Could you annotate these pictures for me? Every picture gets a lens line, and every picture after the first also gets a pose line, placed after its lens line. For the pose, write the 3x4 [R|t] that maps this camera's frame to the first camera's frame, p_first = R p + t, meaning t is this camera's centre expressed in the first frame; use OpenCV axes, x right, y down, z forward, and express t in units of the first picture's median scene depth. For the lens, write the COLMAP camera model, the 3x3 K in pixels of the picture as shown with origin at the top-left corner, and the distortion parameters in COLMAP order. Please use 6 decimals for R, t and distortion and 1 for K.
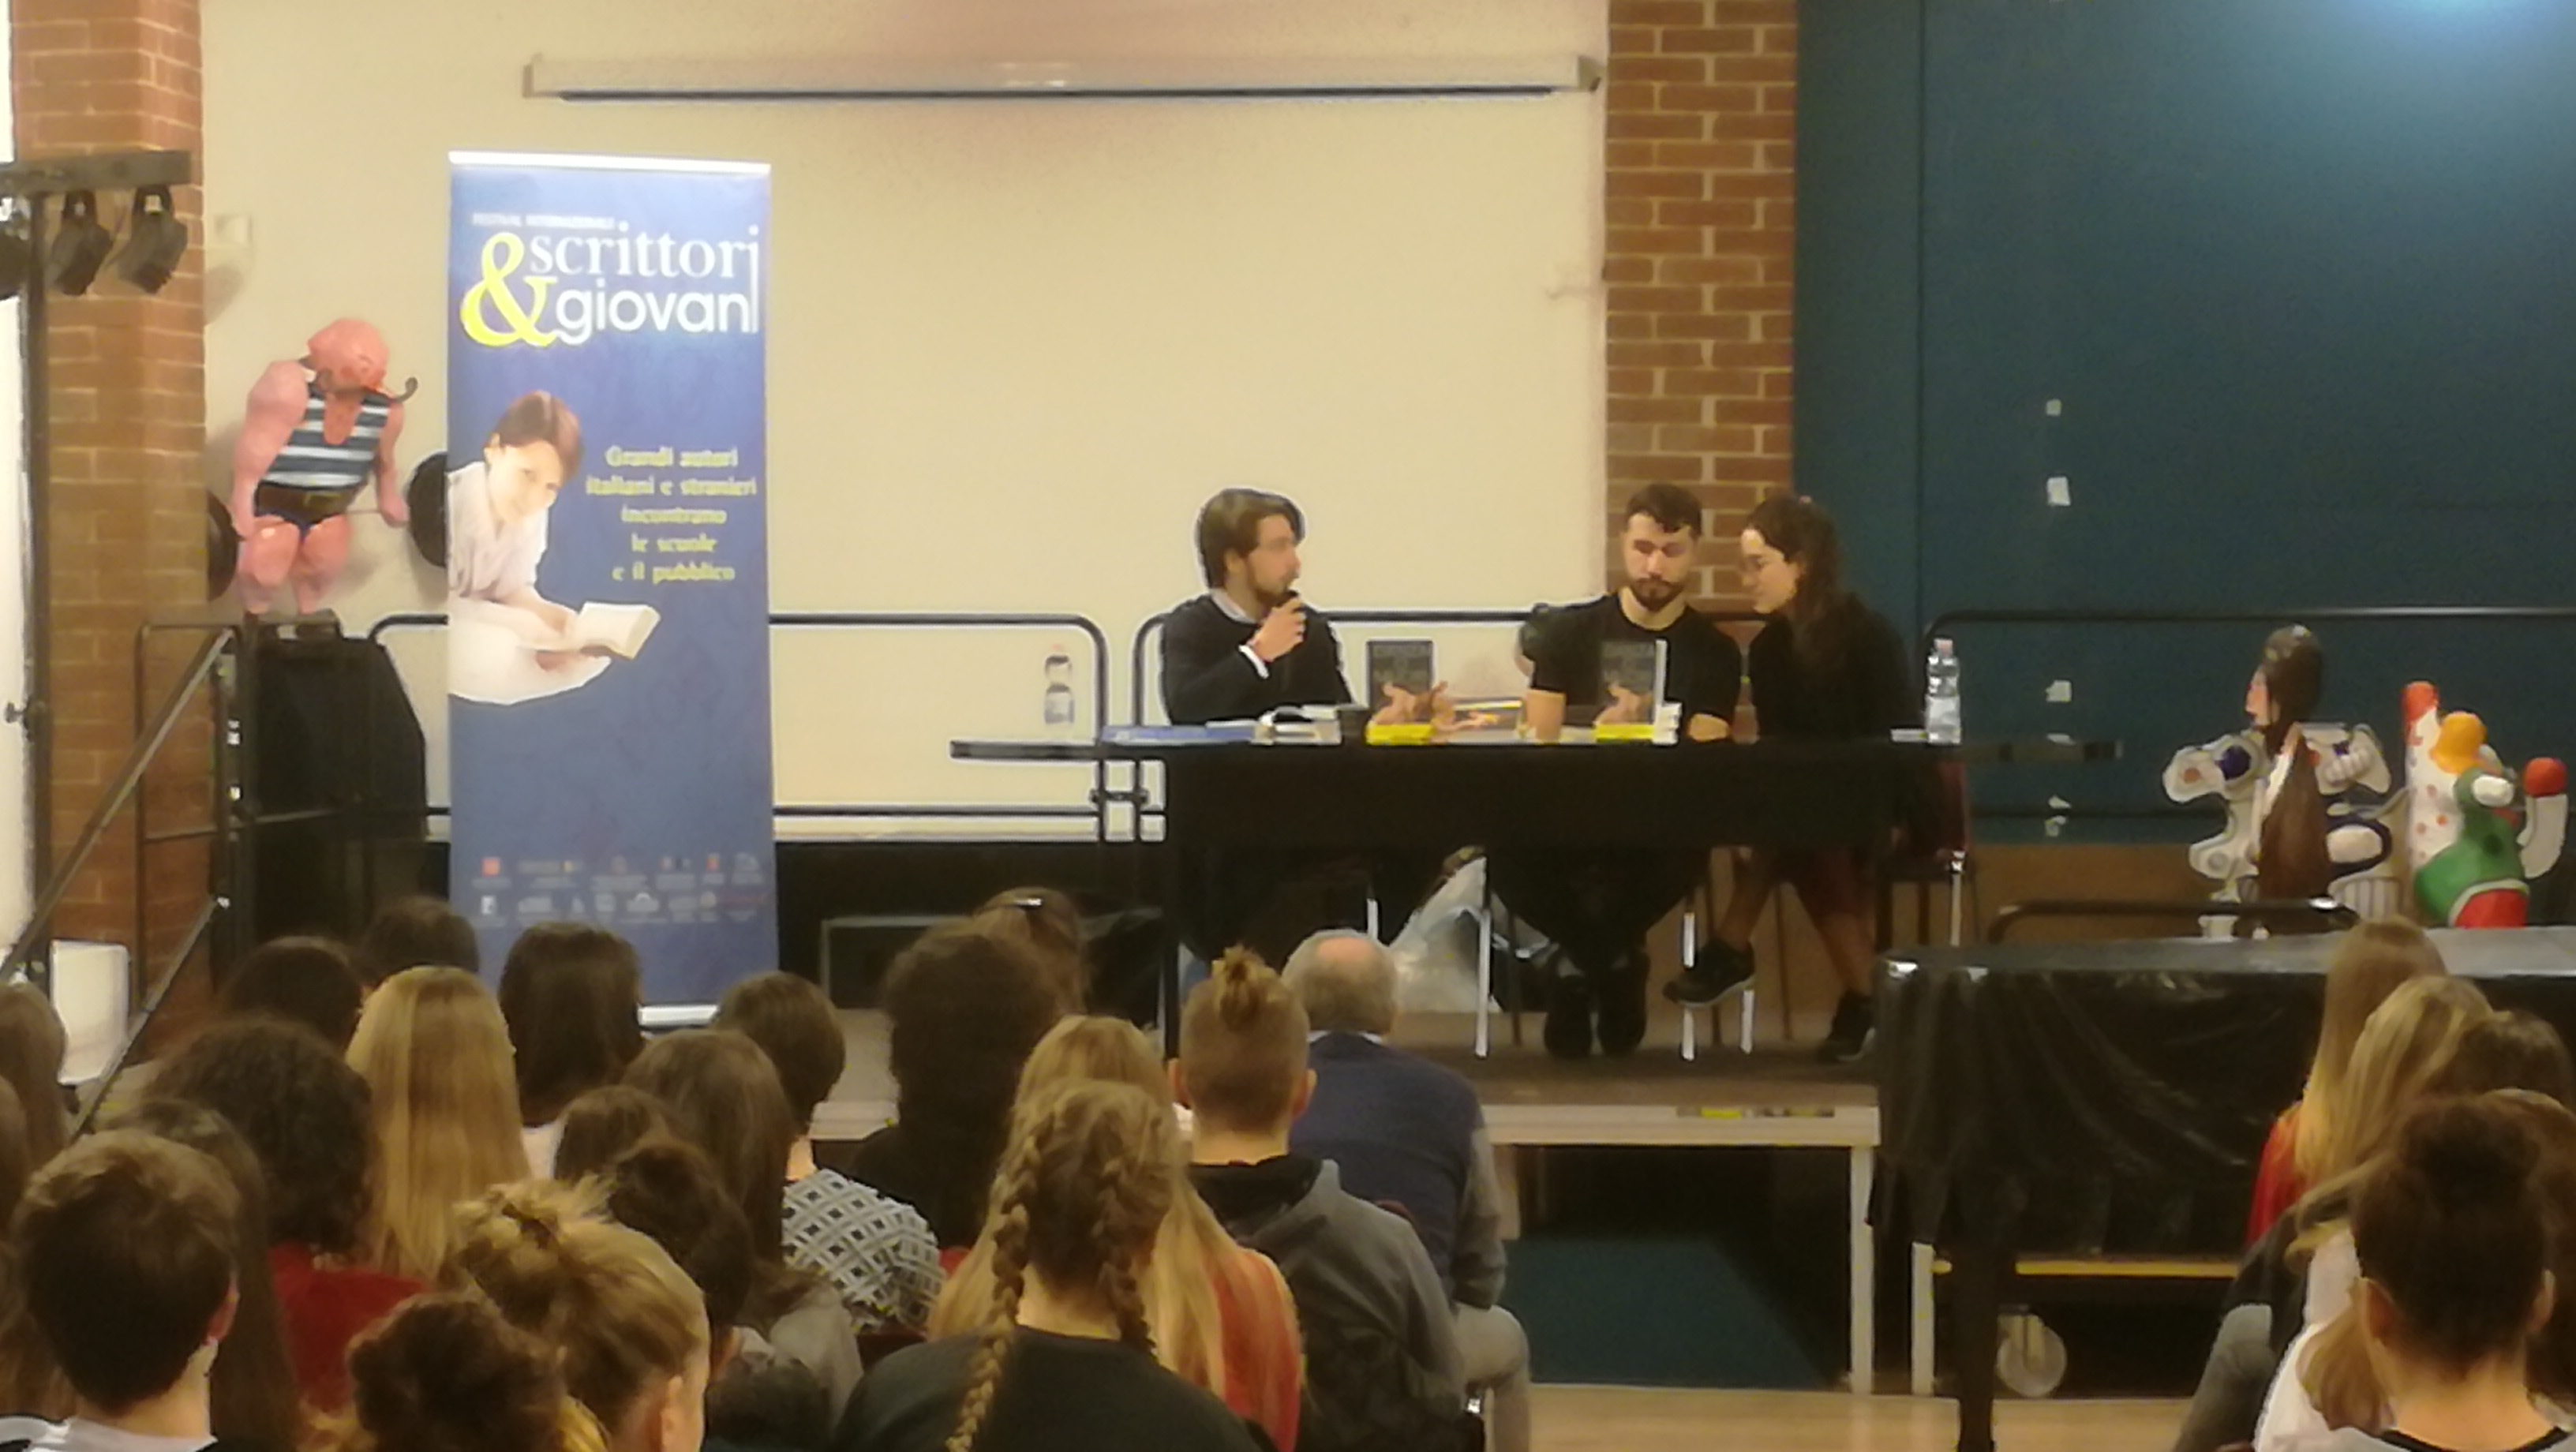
lens RADIAL K [[7257.9, 0, 1288.0], [0, 7257.9, 726.0], [0, 0, 1]] dist [0.216812, -0.798439]
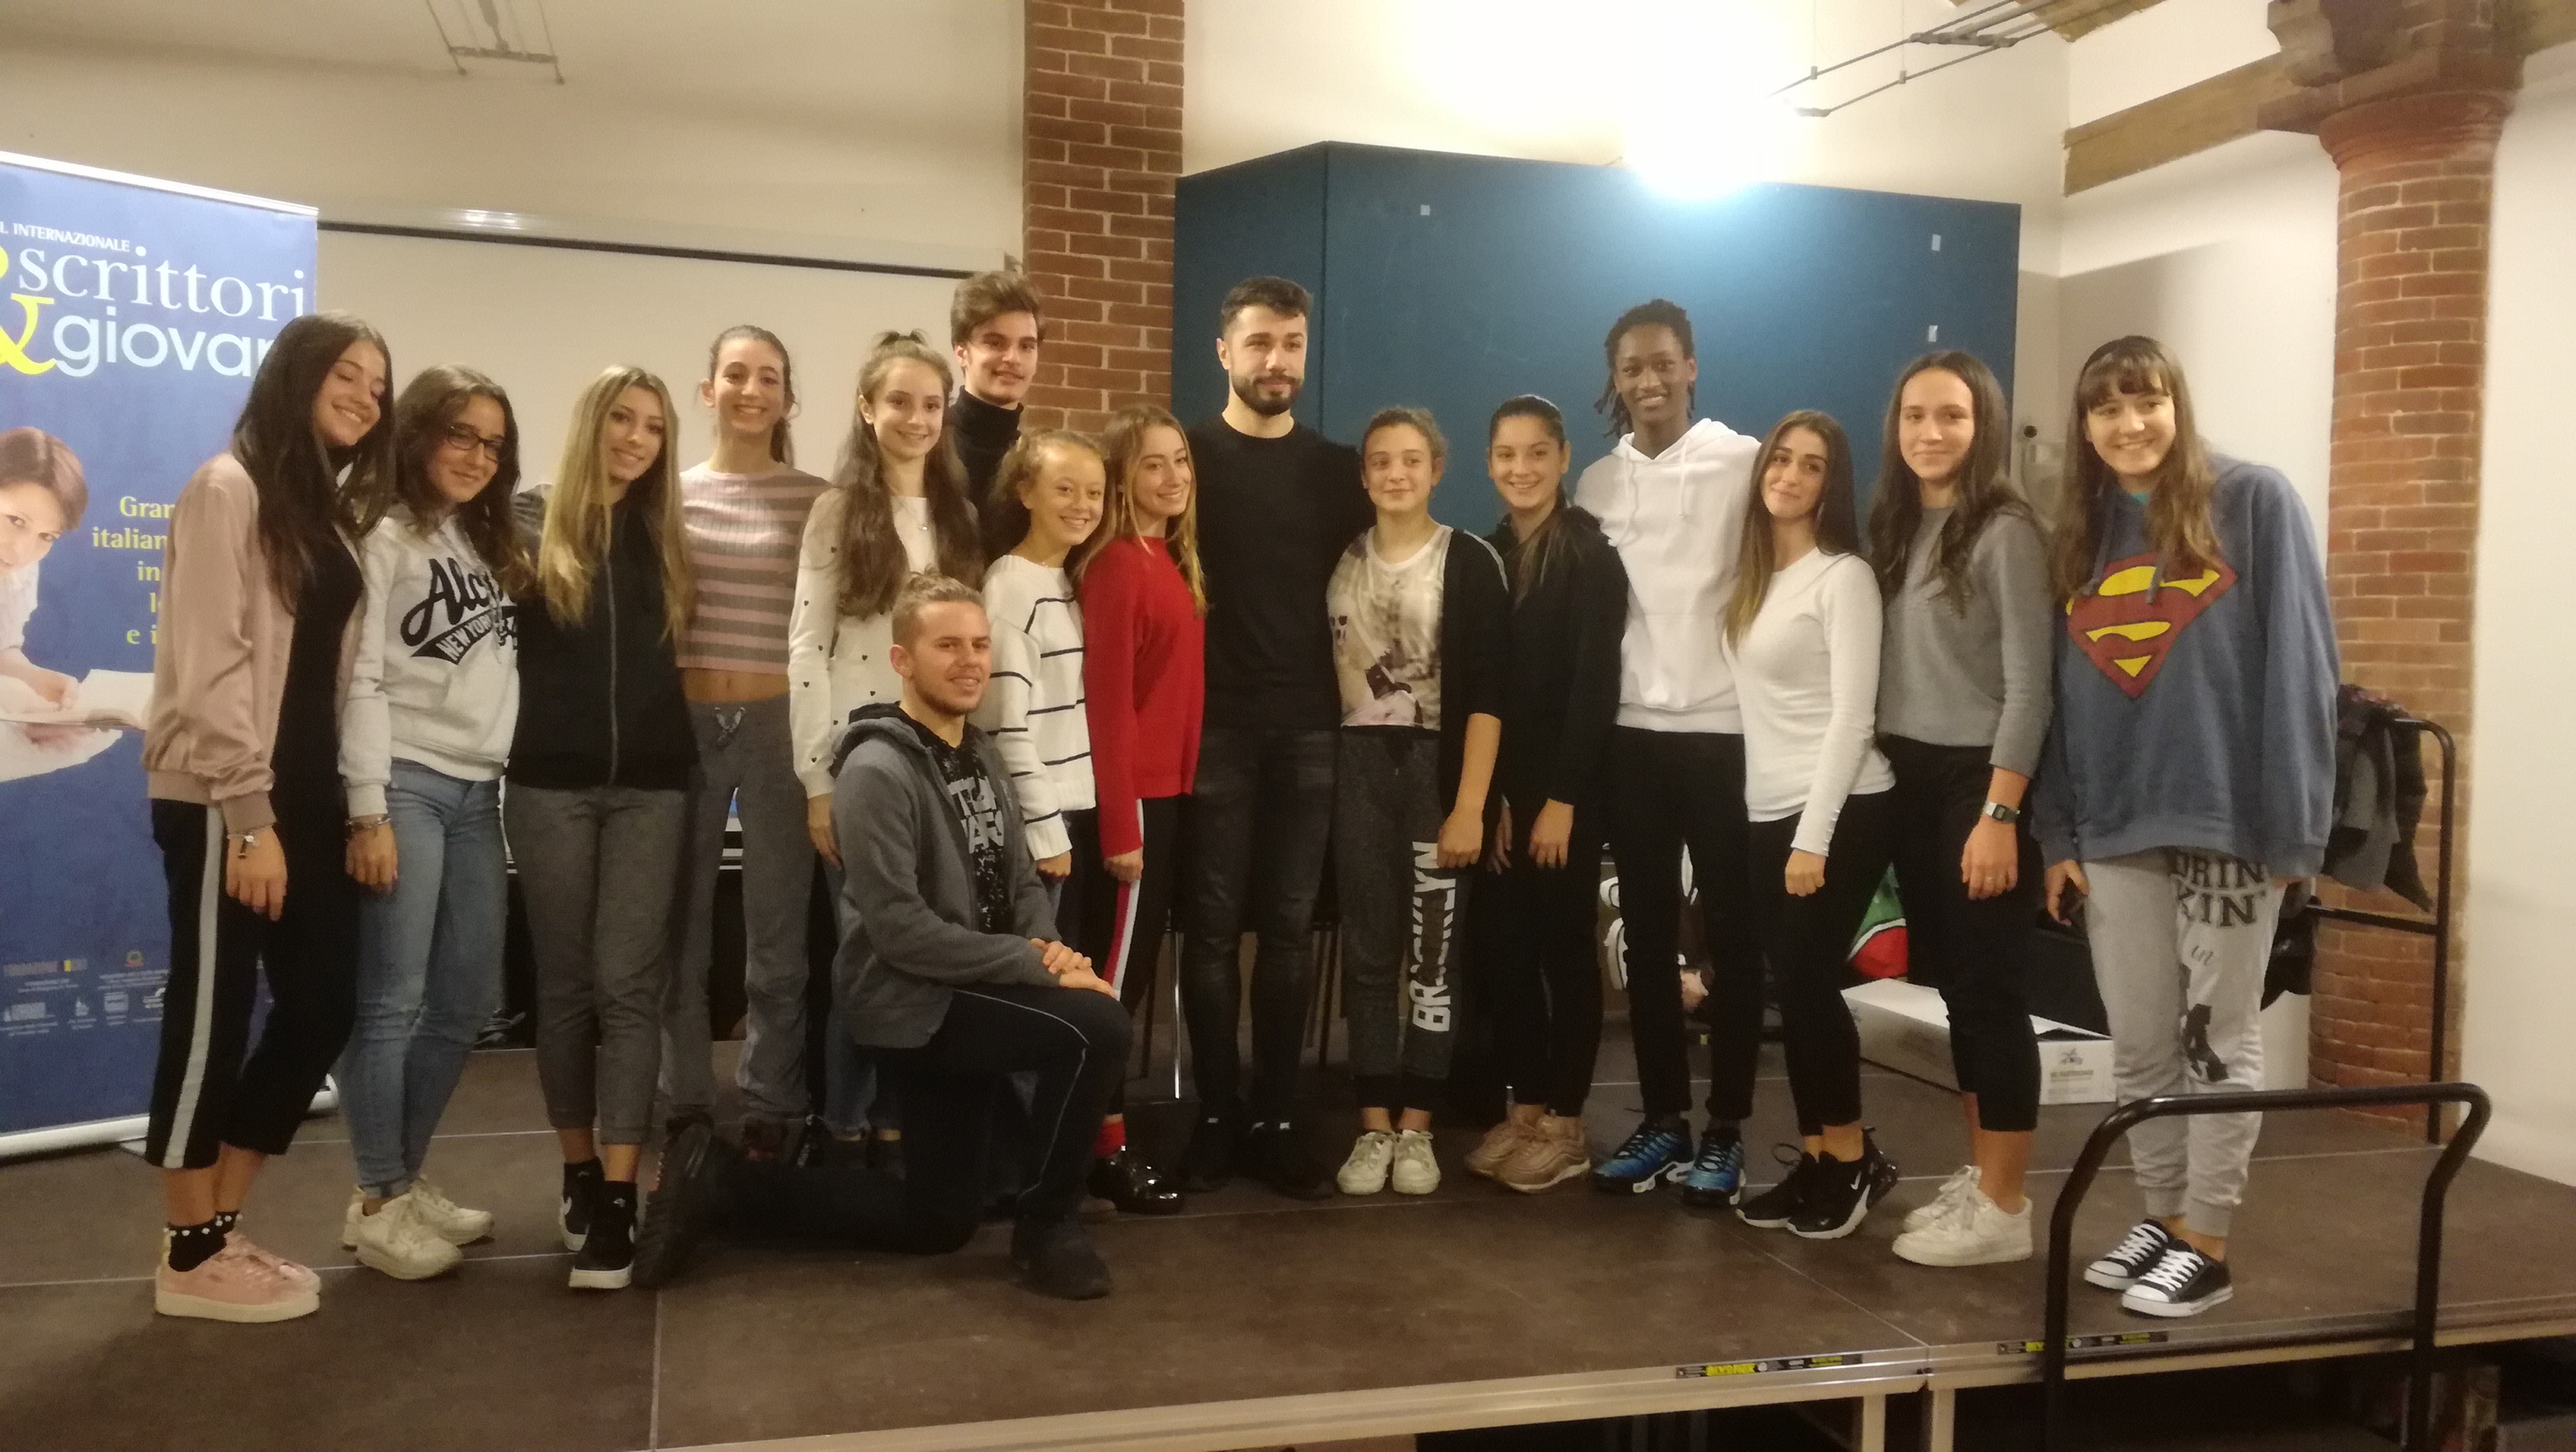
lens RADIAL K [[2134.5, 0, 1303.4], [0, 2134.5, 735.7], [0, 0, 1]] dist [0.073290, -0.127117]
pose [[0.934221, 0.002873, 0.356684, -0.051883], [-0.010208, 0.999773, 0.018683, -0.015202], [-0.356549, -0.021096, 0.934038, 0.697988]]
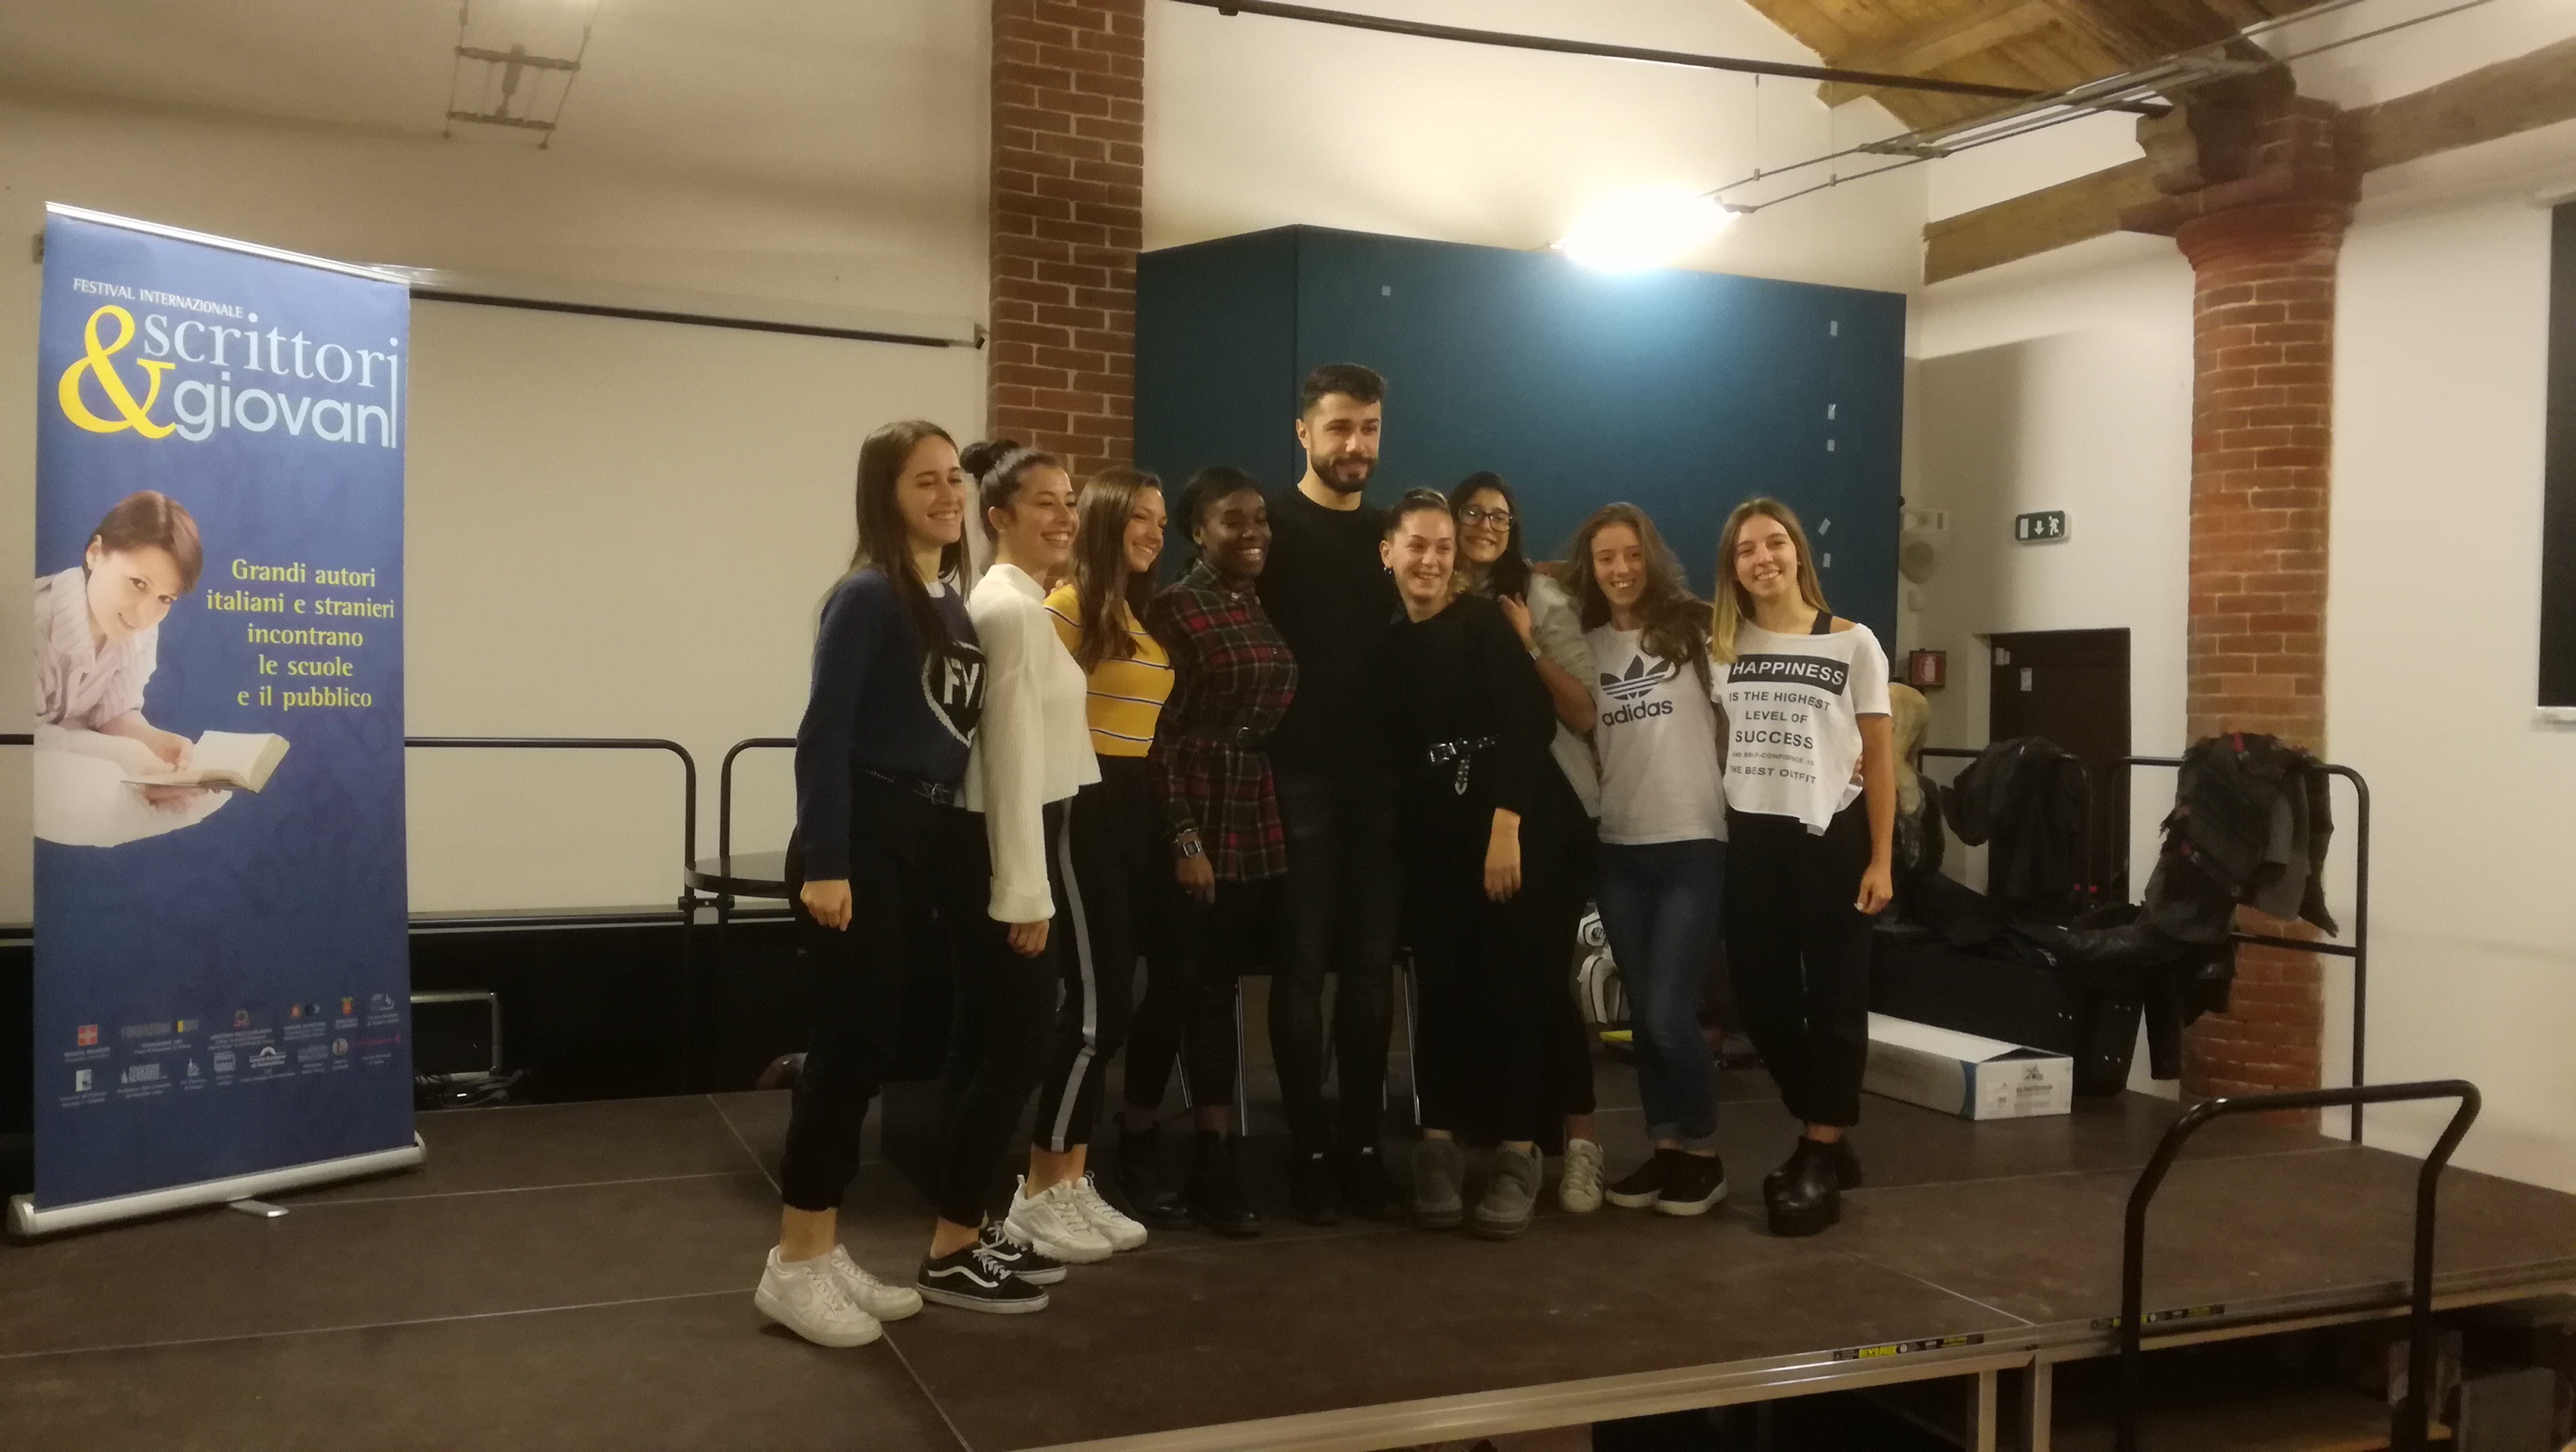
lens RADIAL K [[2134.5, 0, 1303.4], [0, 2134.5, 735.7], [0, 0, 1]] dist [0.073290, -0.127117]
pose [[0.884390, 0.006777, 0.466700, -0.100597], [-0.003987, 0.999968, -0.006964, -0.014944], [-0.466732, 0.004298, 0.884388, 0.699405]]
